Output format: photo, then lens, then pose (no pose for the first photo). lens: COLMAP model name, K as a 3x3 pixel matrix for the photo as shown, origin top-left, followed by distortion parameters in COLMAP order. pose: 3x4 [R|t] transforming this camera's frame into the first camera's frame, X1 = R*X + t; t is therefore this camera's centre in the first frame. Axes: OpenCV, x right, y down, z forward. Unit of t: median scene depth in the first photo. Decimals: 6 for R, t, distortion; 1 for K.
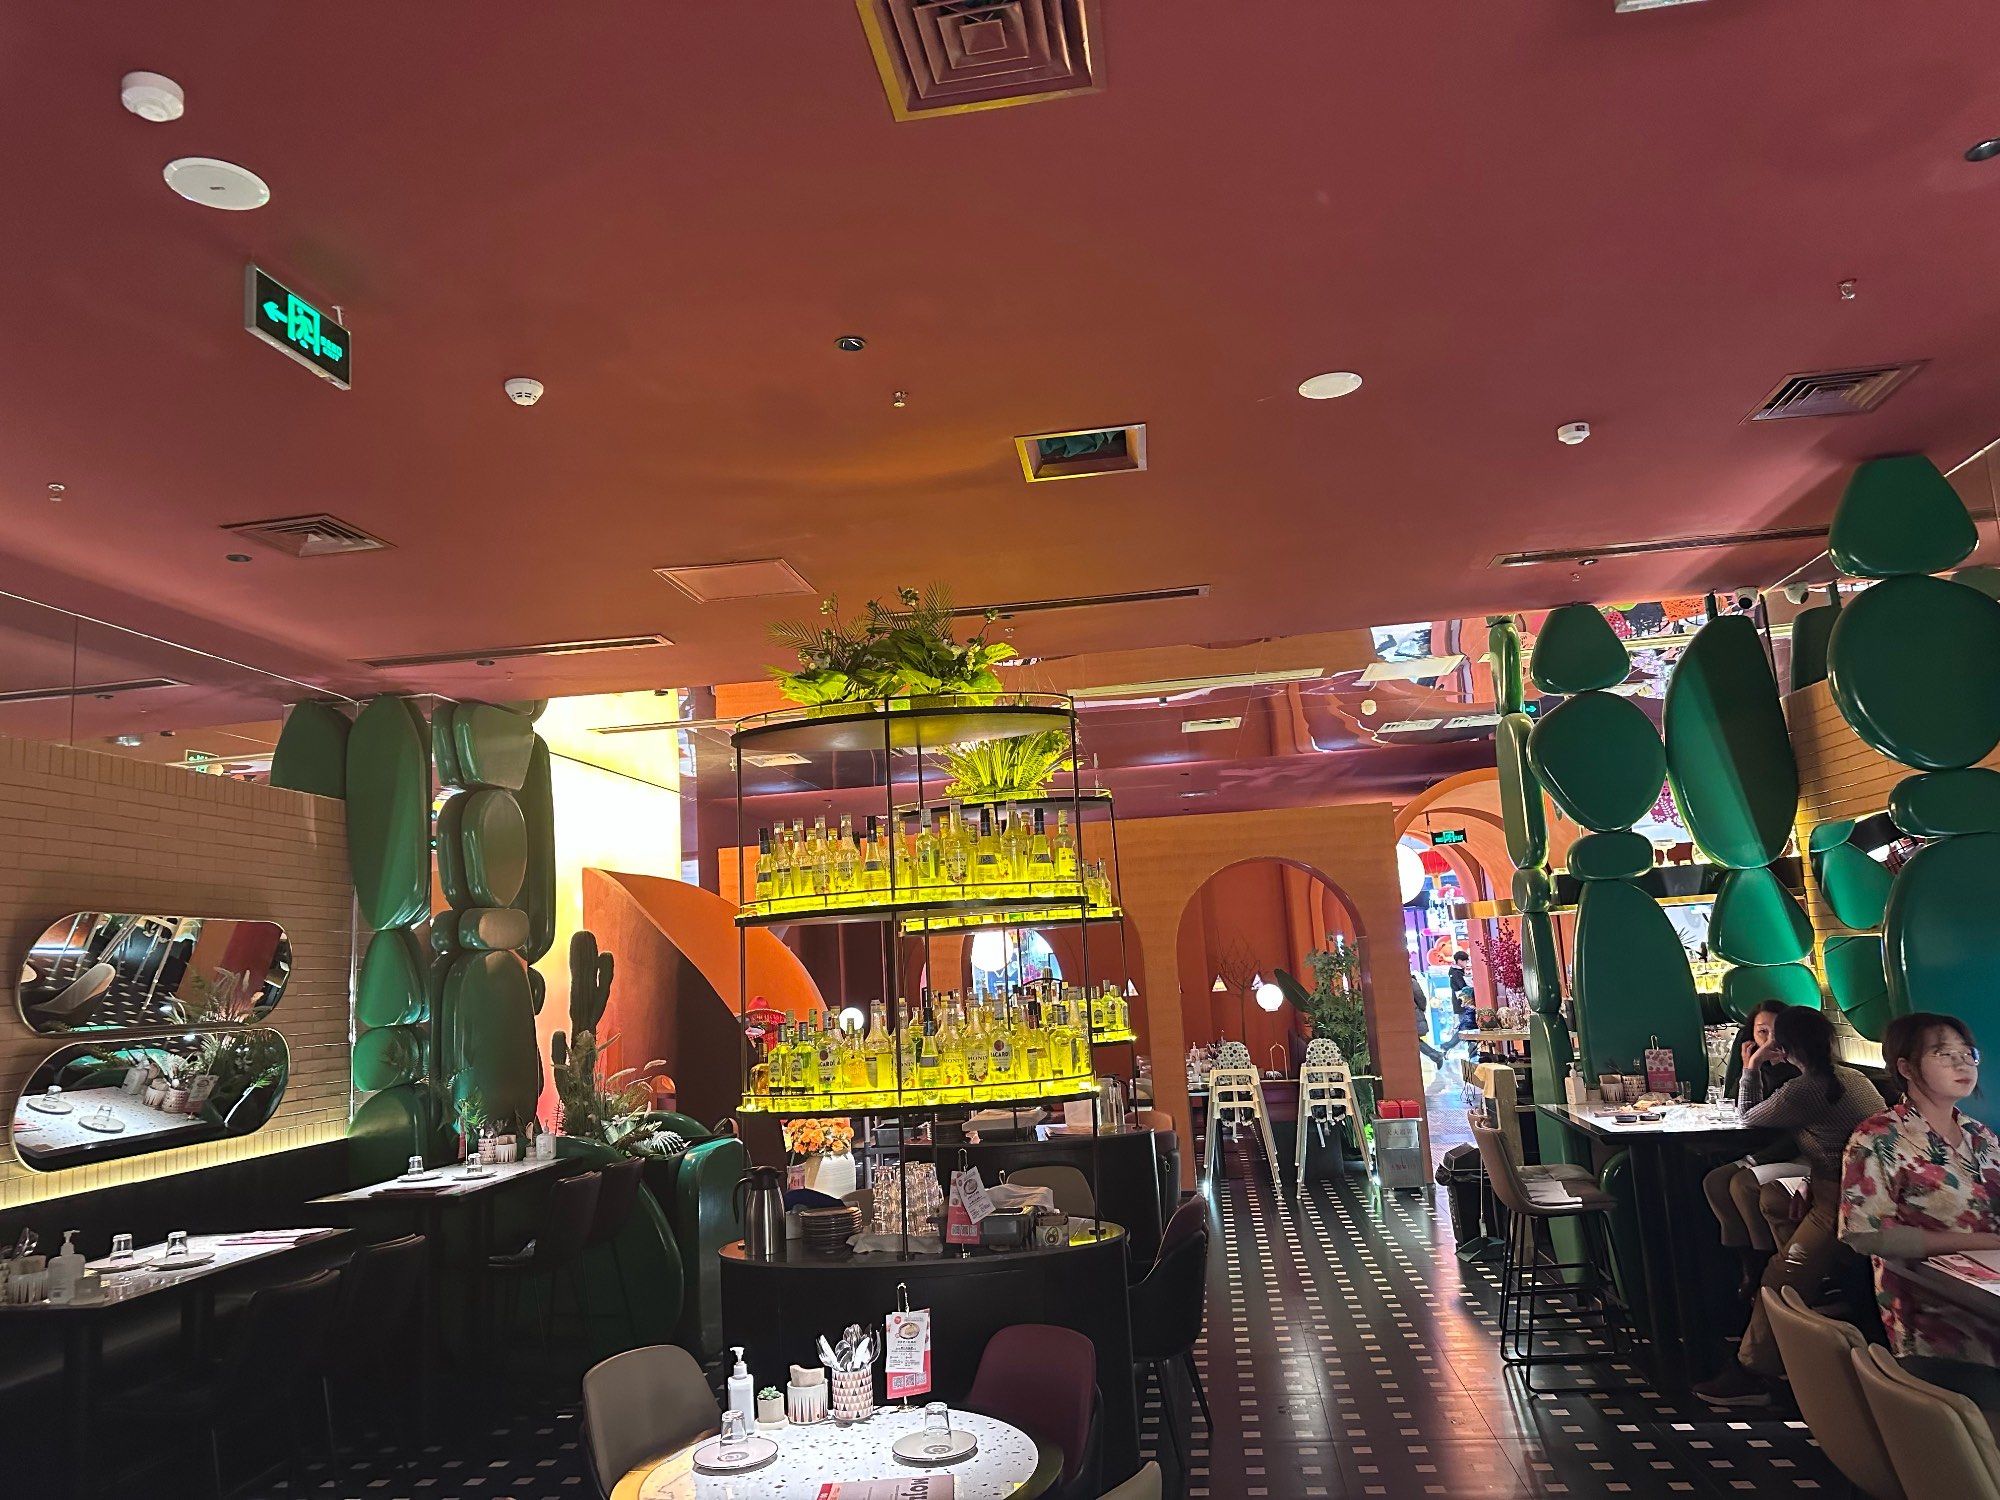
lens RADIAL K [[1409.7, 0, 1000.0], [0, 1409.7, 750.0], [0, 0, 1]] dist [0.006618, 0.002066]
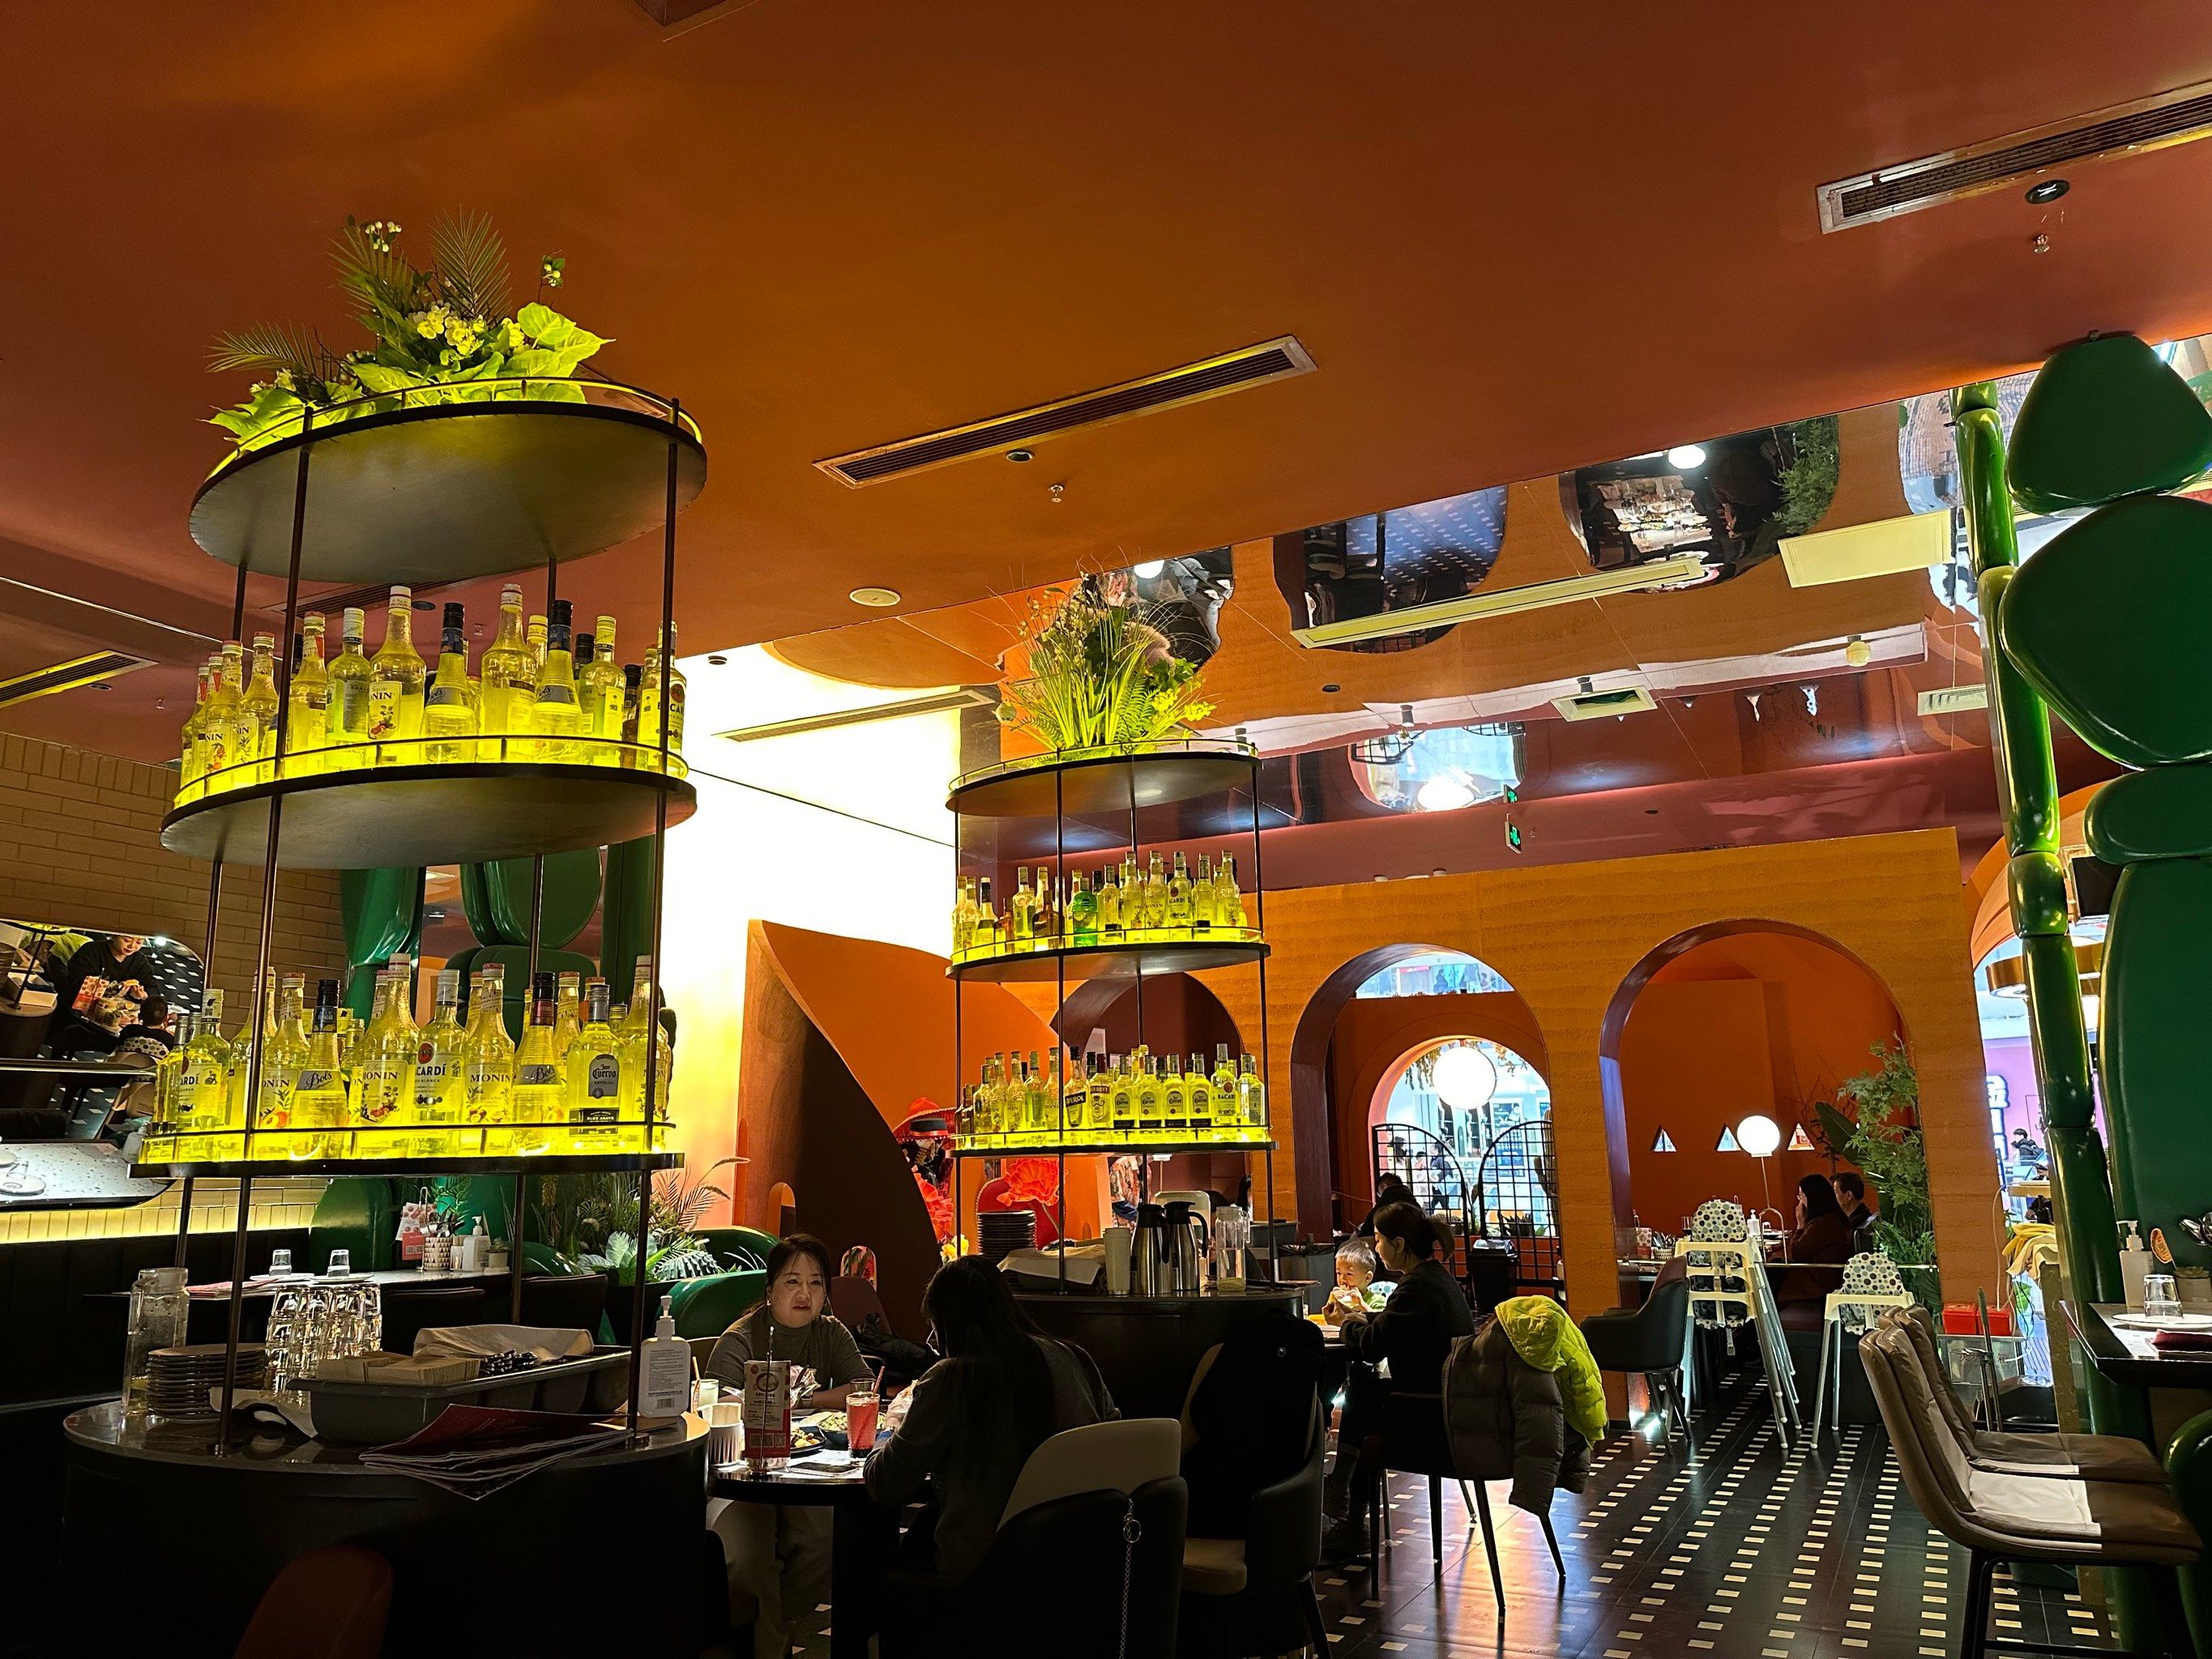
lens RADIAL K [[1540.1, 0, 1106.0], [0, 1540.1, 829.5], [0, 0, 1]] dist [0.011216, 0.001231]
pose [[0.937302, -0.025175, -0.347608, 0.253149], [0.011803, 0.999109, -0.040532, 0.092443], [0.348318, 0.033888, 0.936763, 0.336129]]
